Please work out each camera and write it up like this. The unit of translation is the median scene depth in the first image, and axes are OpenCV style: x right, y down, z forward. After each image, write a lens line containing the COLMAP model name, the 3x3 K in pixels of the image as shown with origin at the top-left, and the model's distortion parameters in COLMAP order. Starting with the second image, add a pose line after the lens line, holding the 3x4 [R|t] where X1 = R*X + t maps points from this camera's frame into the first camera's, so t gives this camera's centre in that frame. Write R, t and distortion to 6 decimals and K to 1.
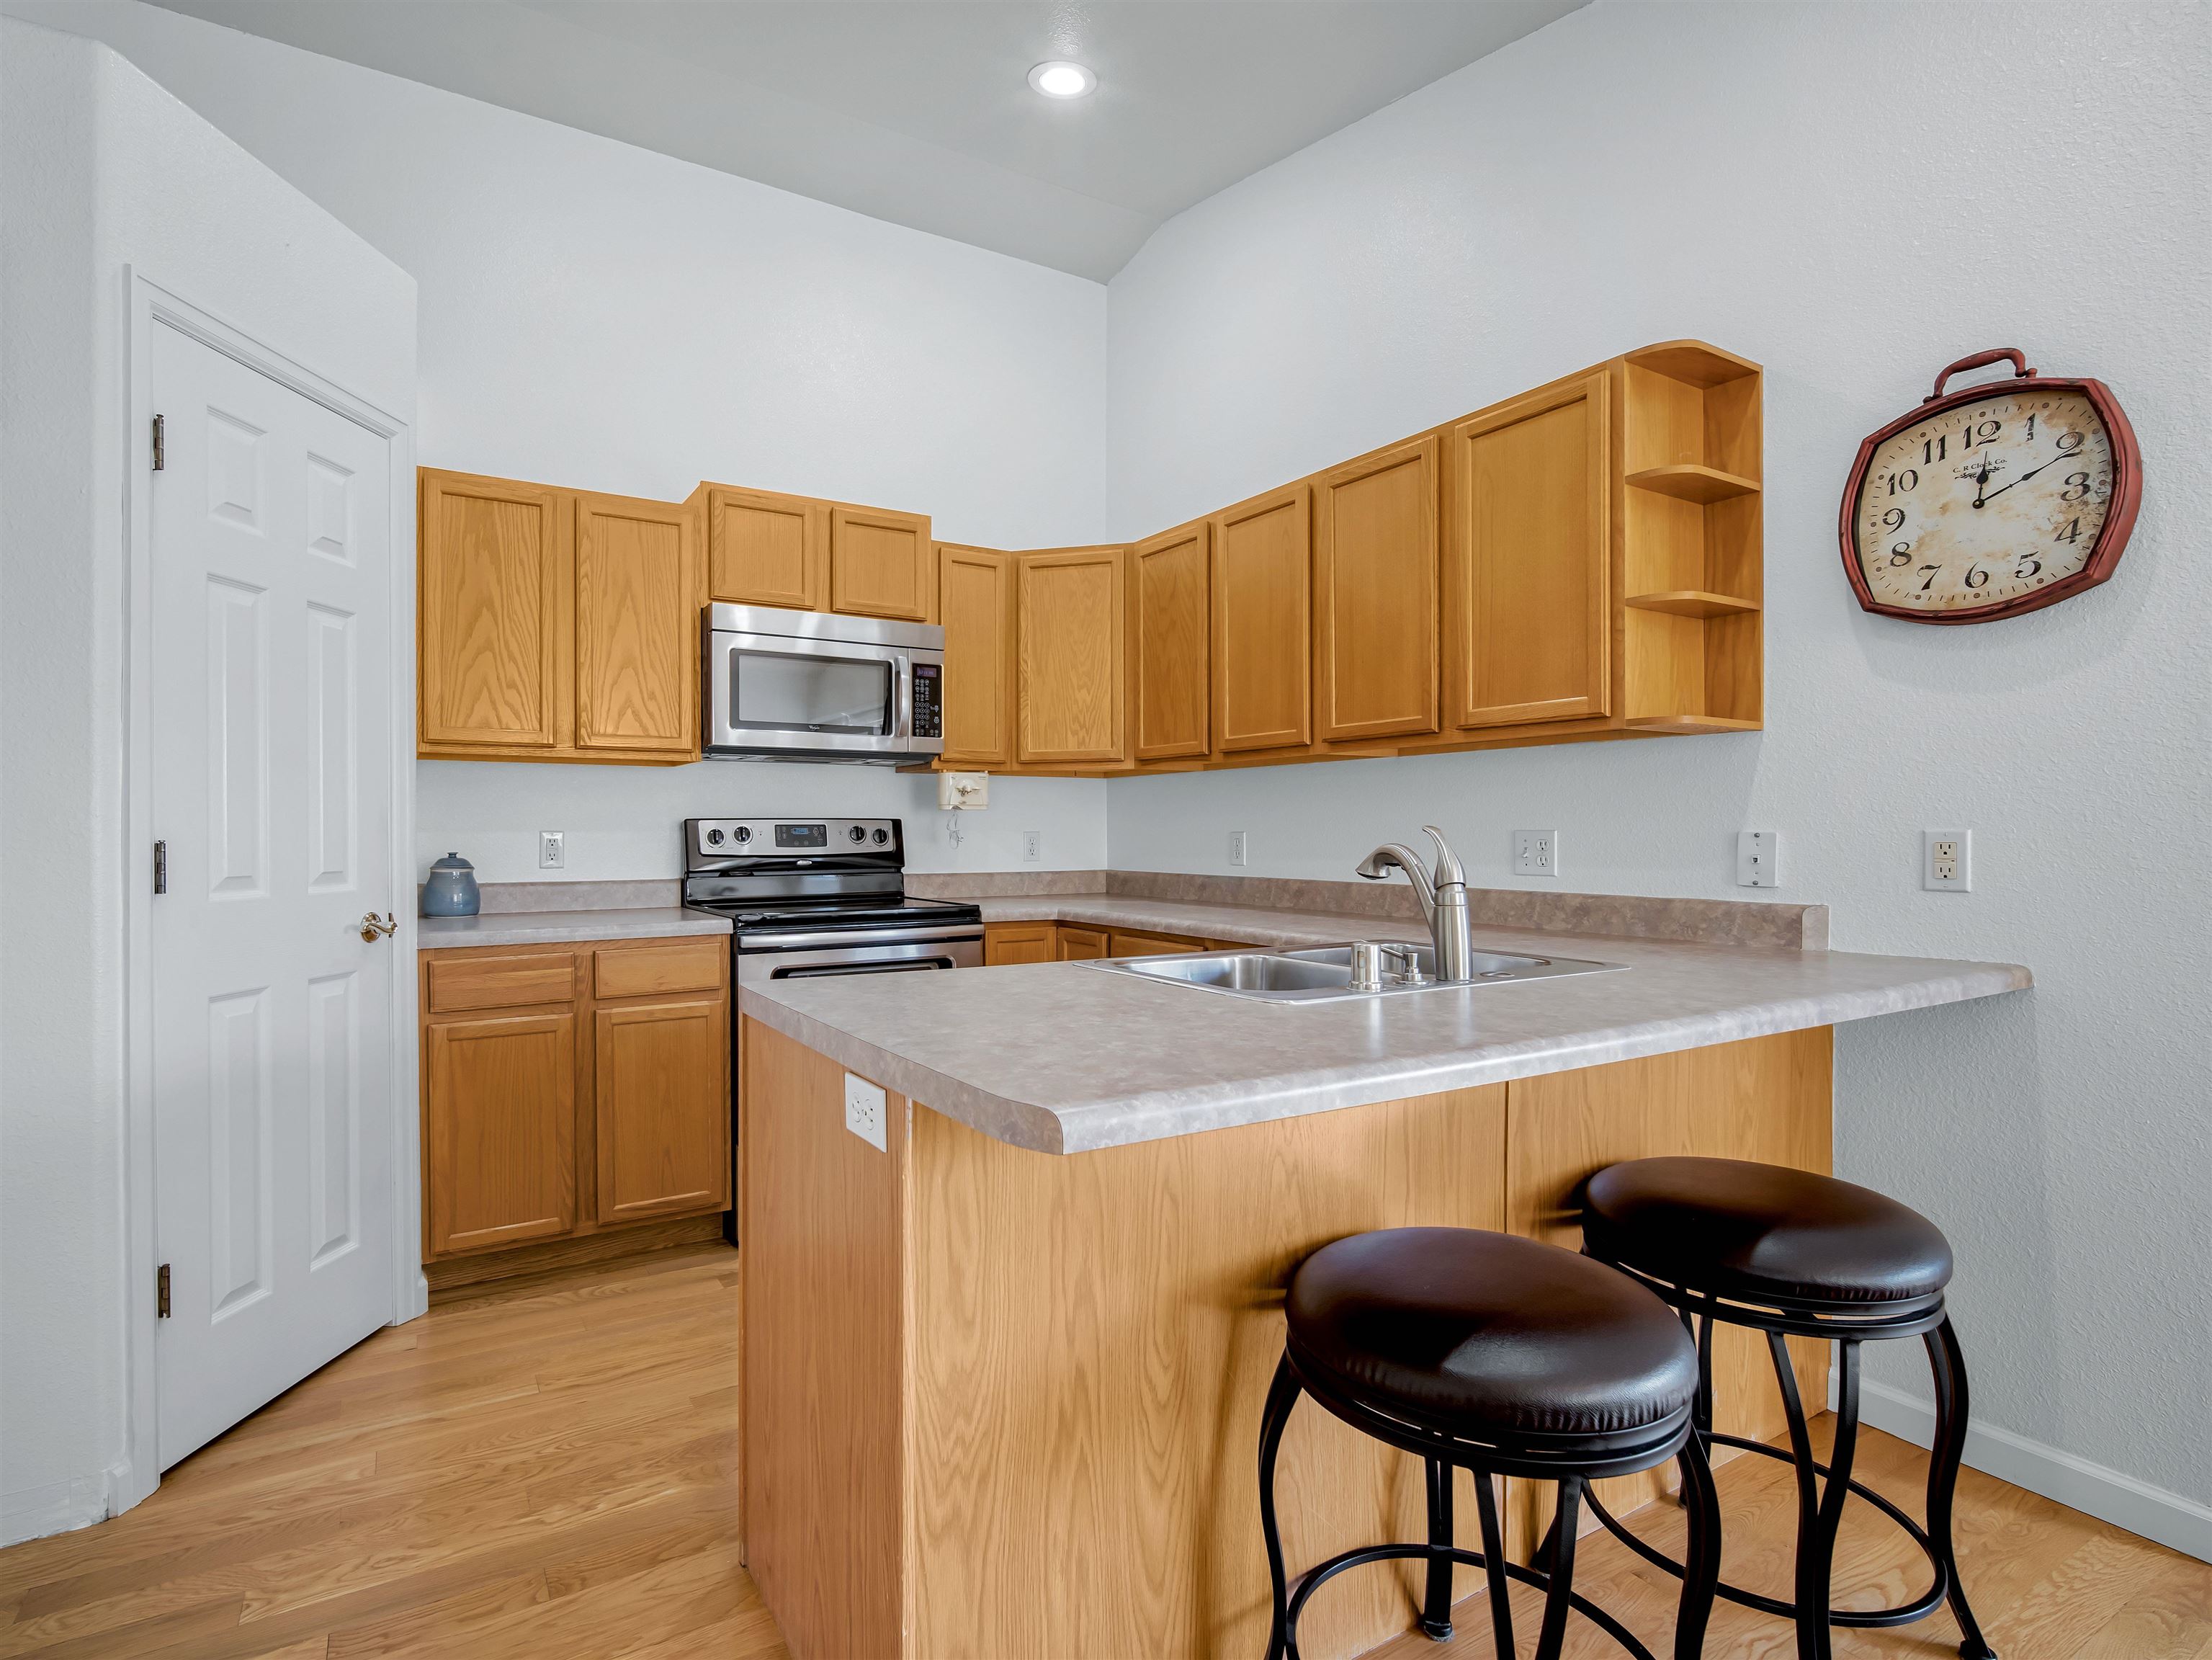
lens RADIAL K [[1091.1, 0, 1120.4], [0, 1091.1, 853.4], [0, 0, 1]] dist [-0.006475, -0.000079]
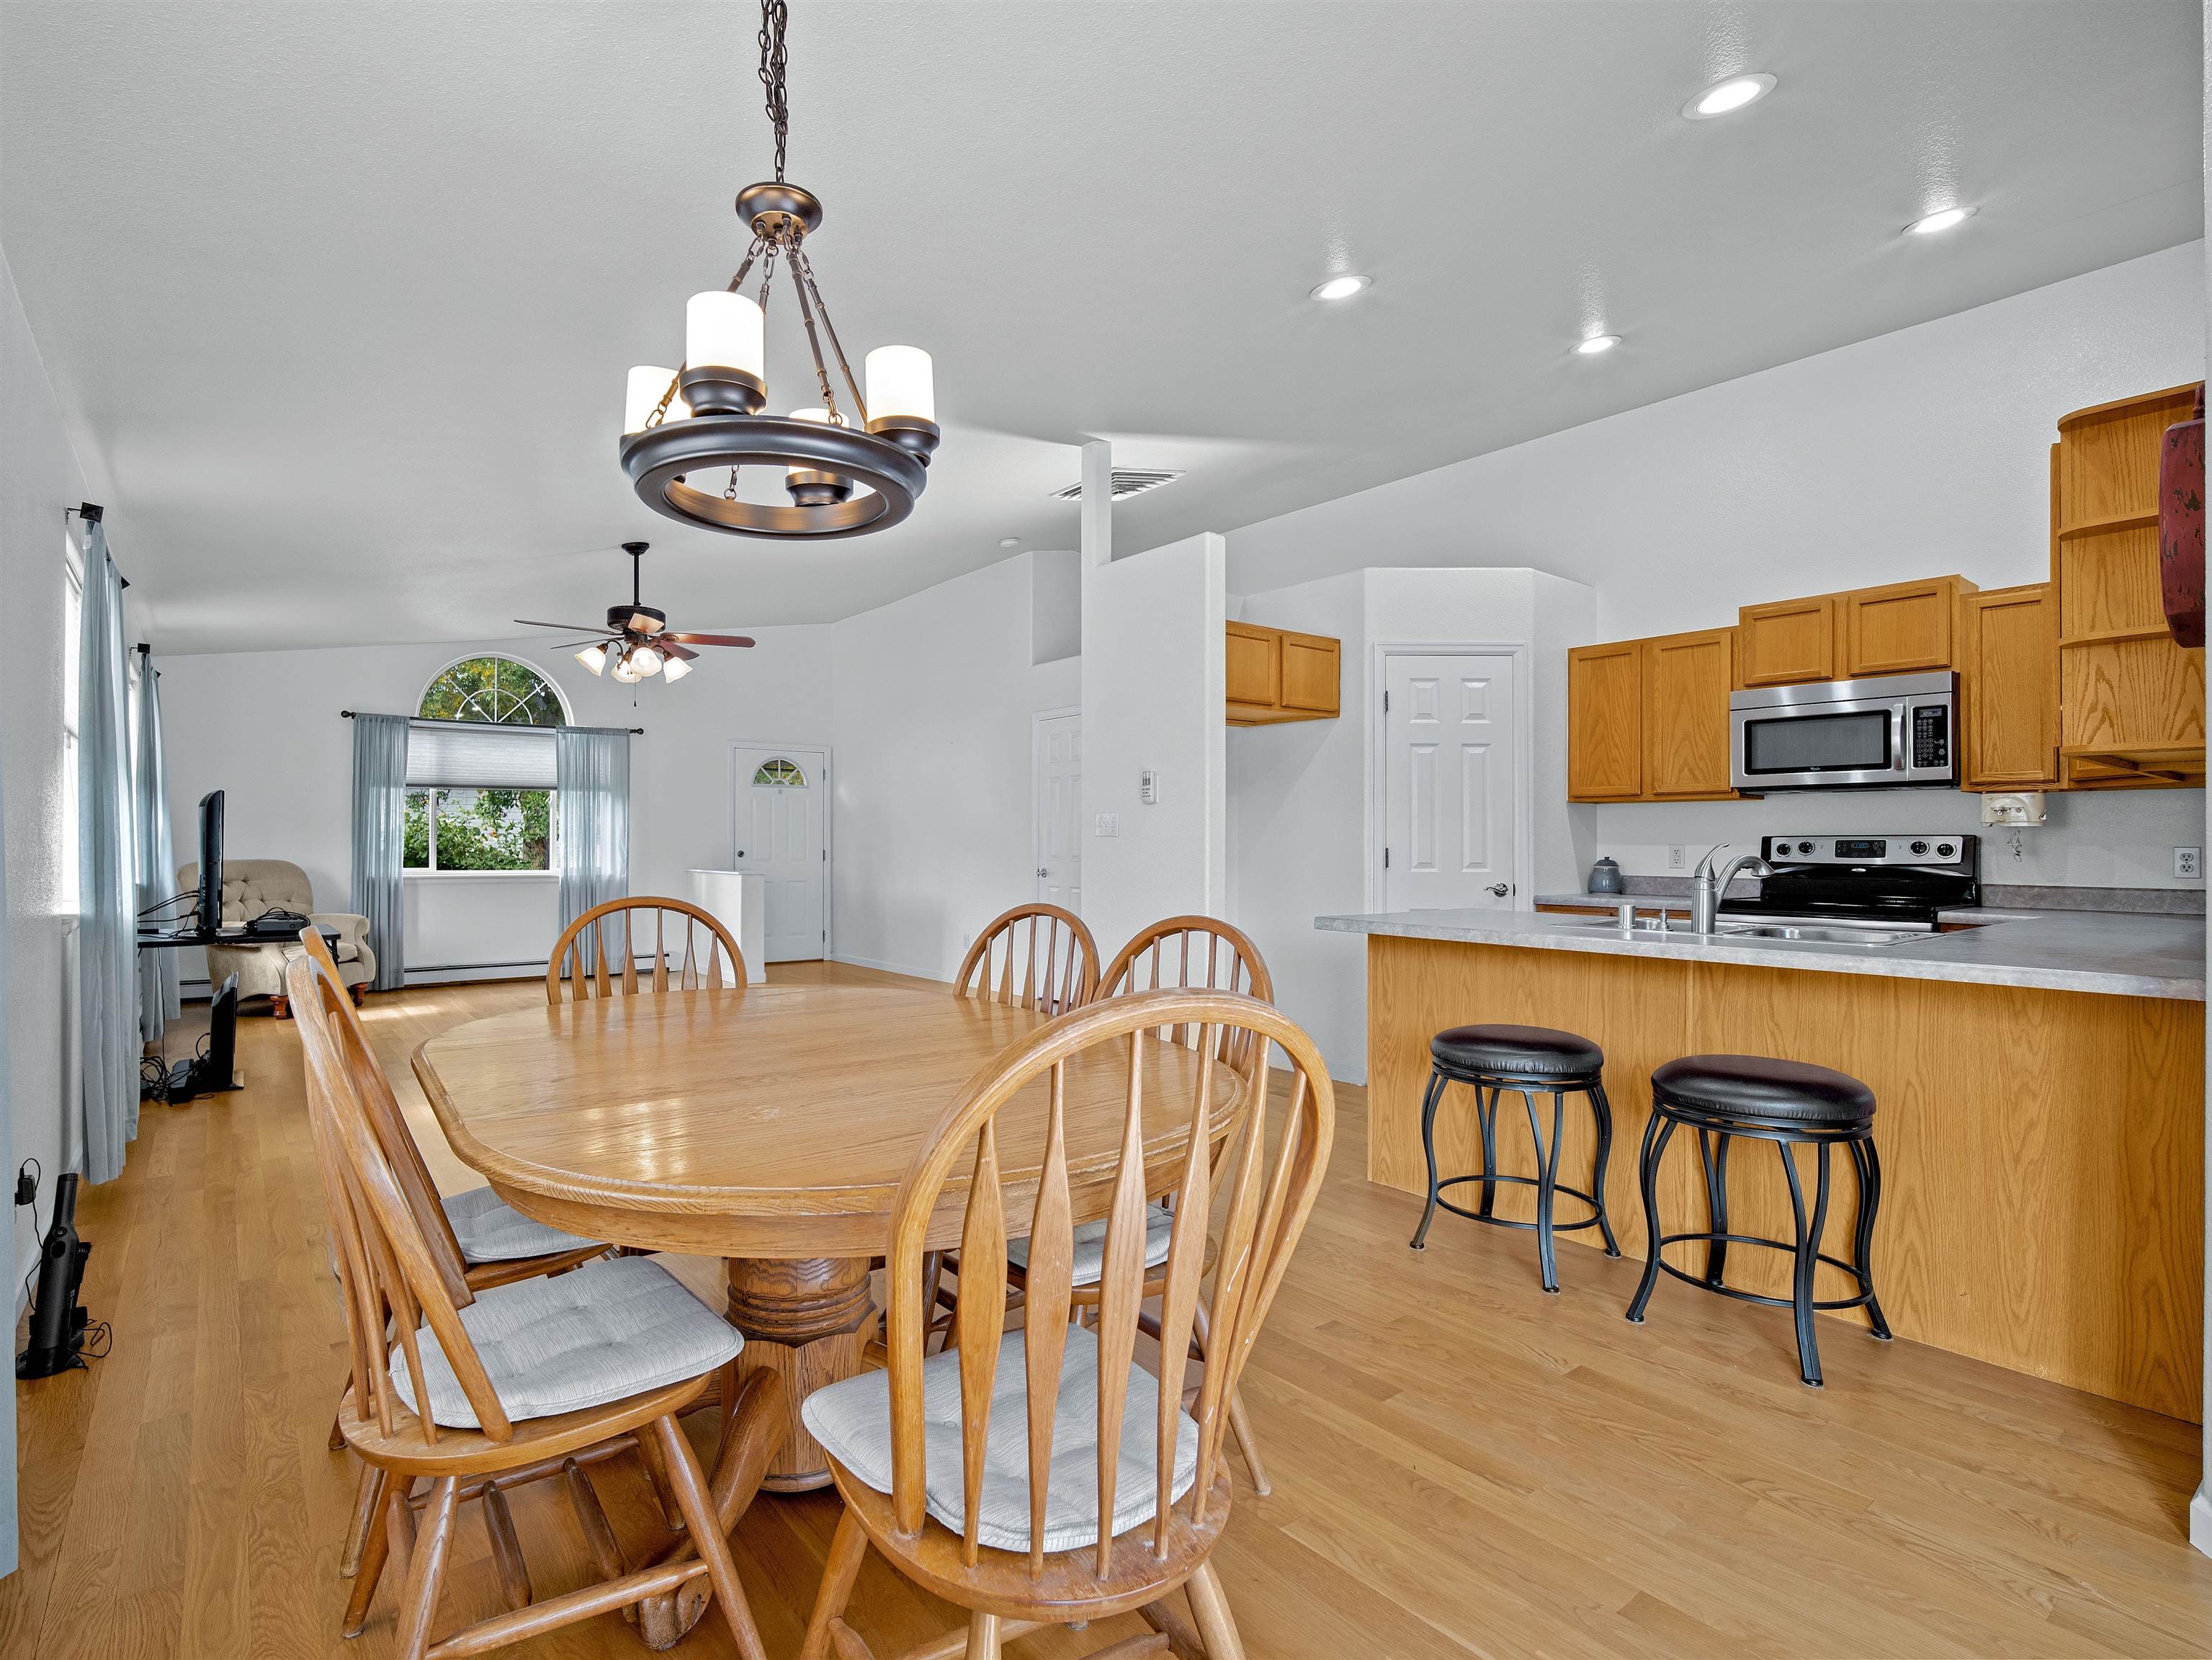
lens RADIAL K [[1046.1, 0, 1050.4], [0, 1046.1, 832.9], [0, 0, 1]] dist [0.021922, 0.000001]
pose [[0.157468, -0.007048, -0.987499, 0.933703], [-0.022624, 0.999686, -0.010742, -0.000720], [0.987265, 0.024032, 0.157259, -0.145993]]
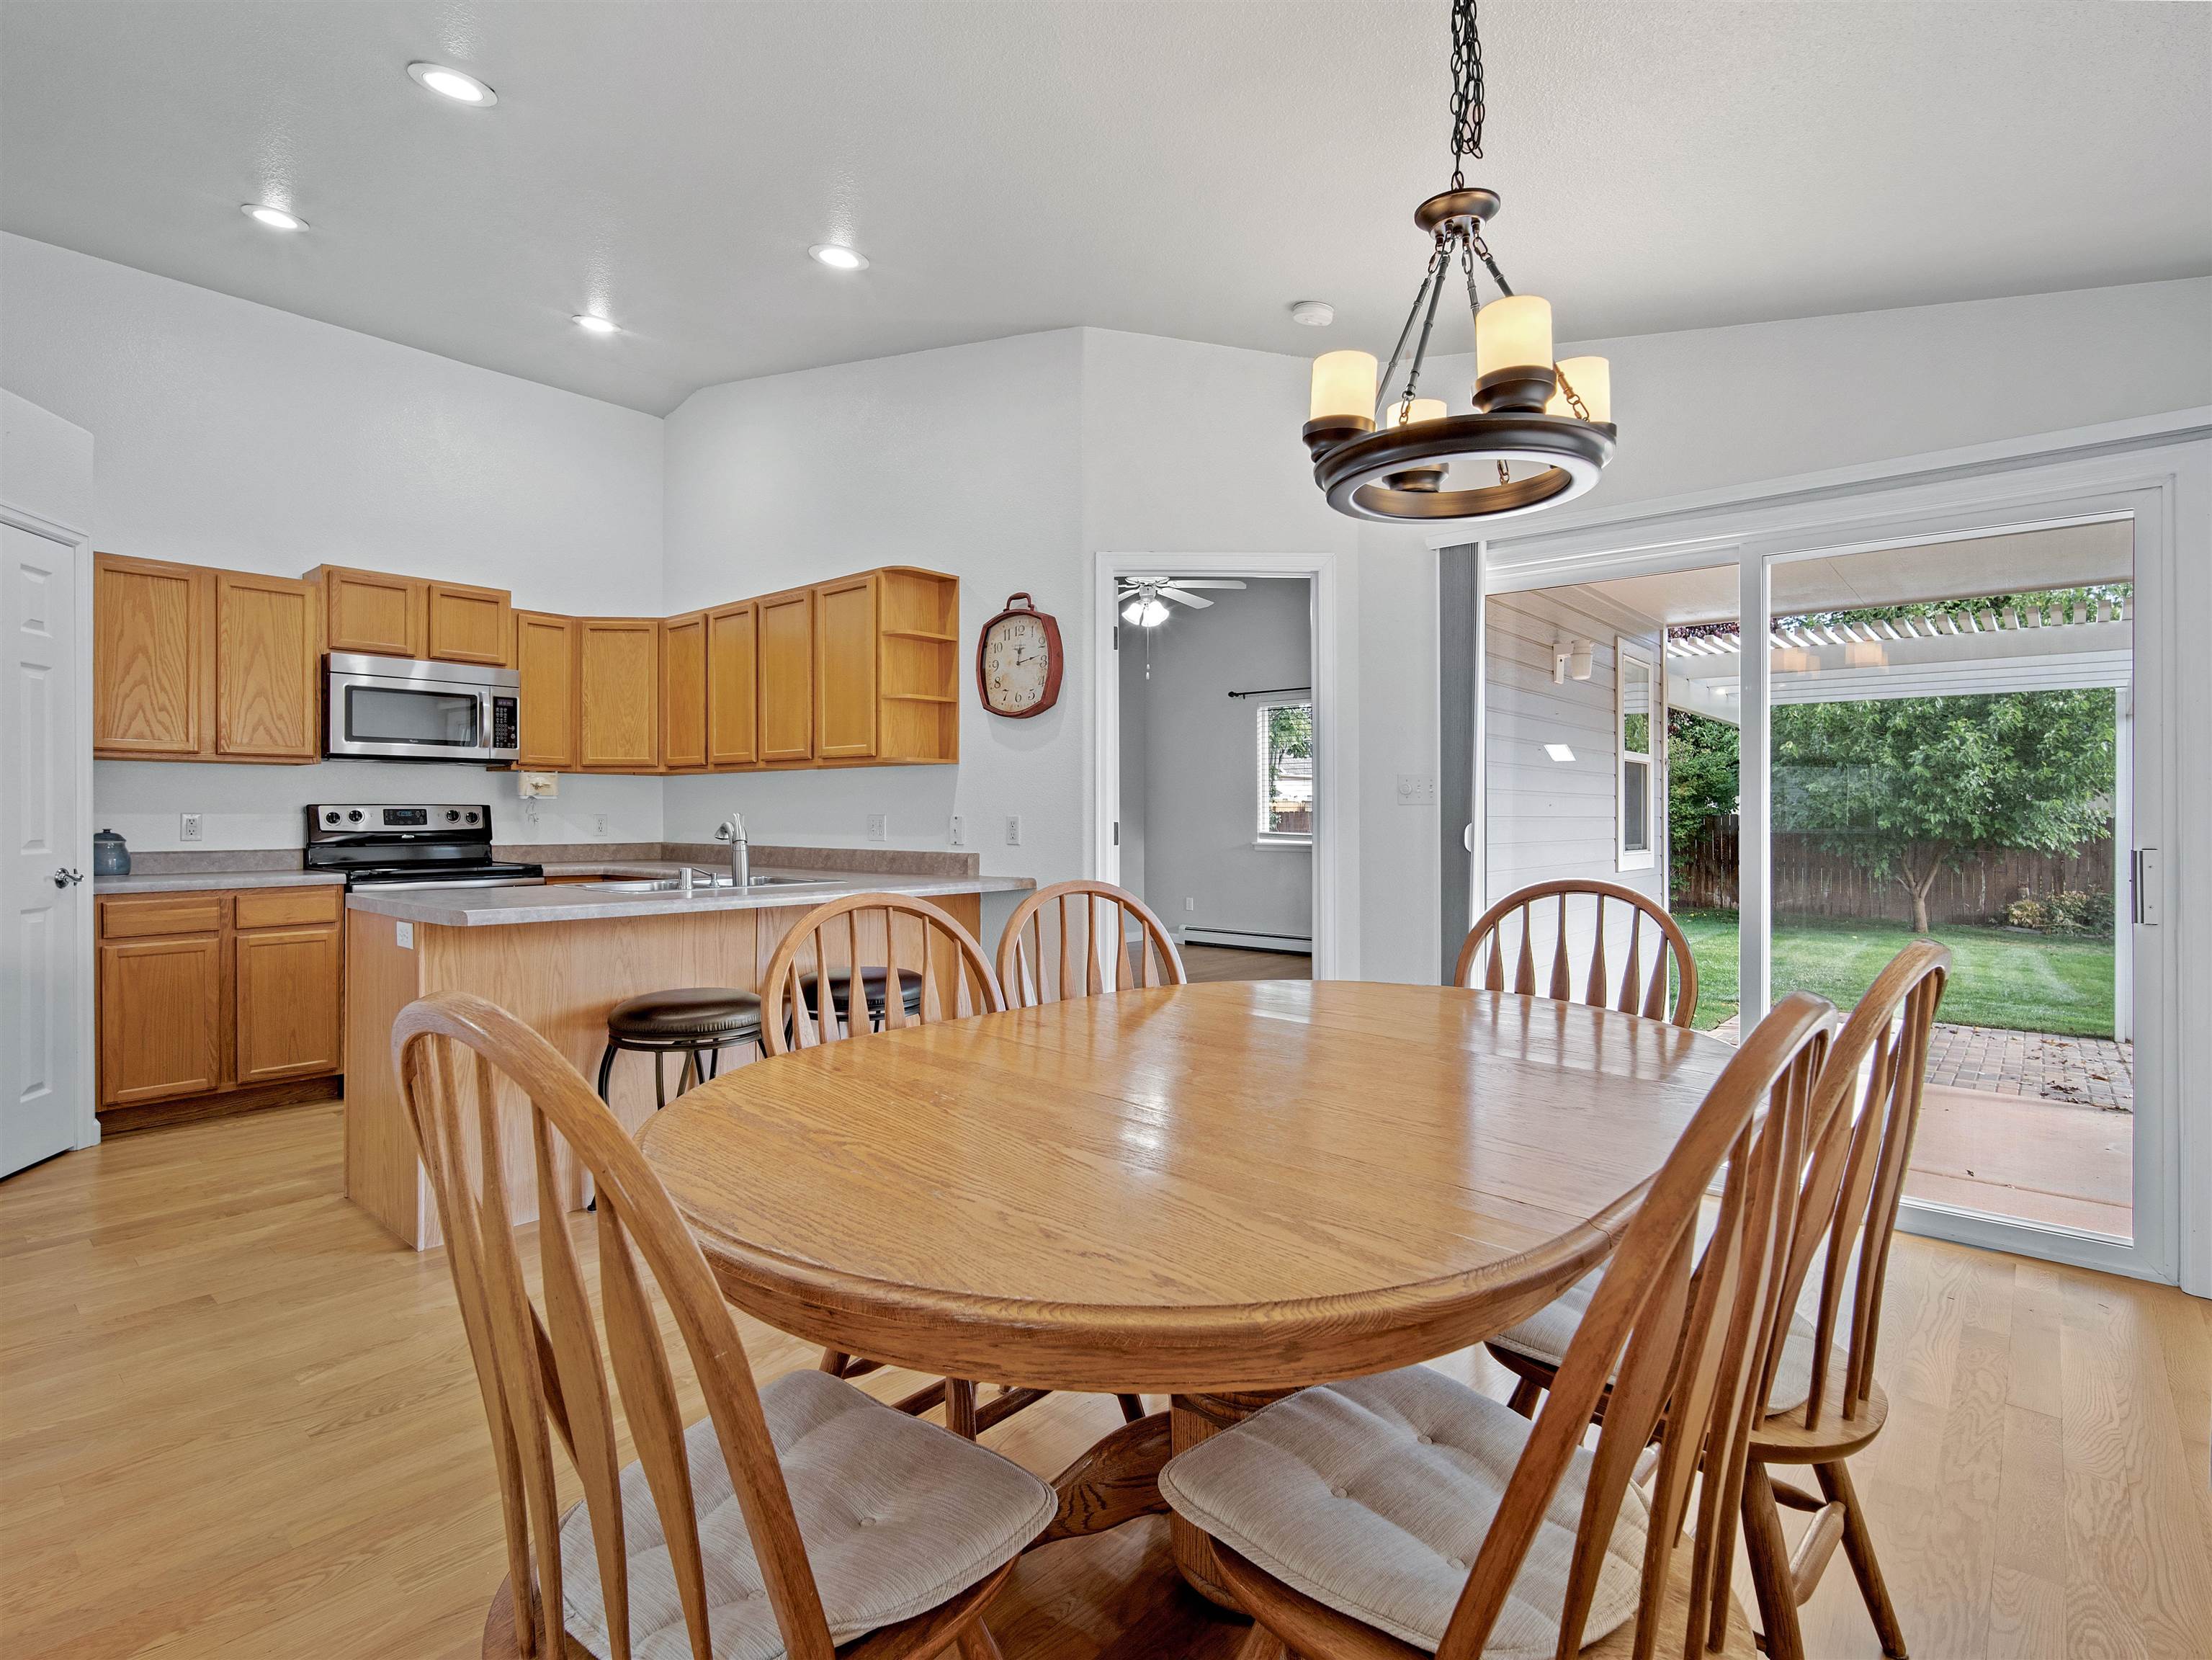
lens RADIAL K [[1028.2, 0, 1095.9], [0, 1028.2, 827.5], [0, 0, 1]] dist [-0.017479, 0.008017]
pose [[0.959656, 0.000041, 0.281176, 0.215336], [0.001982, 0.999974, -0.006912, 0.008886], [-0.281169, 0.007190, 0.959631, -0.572493]]
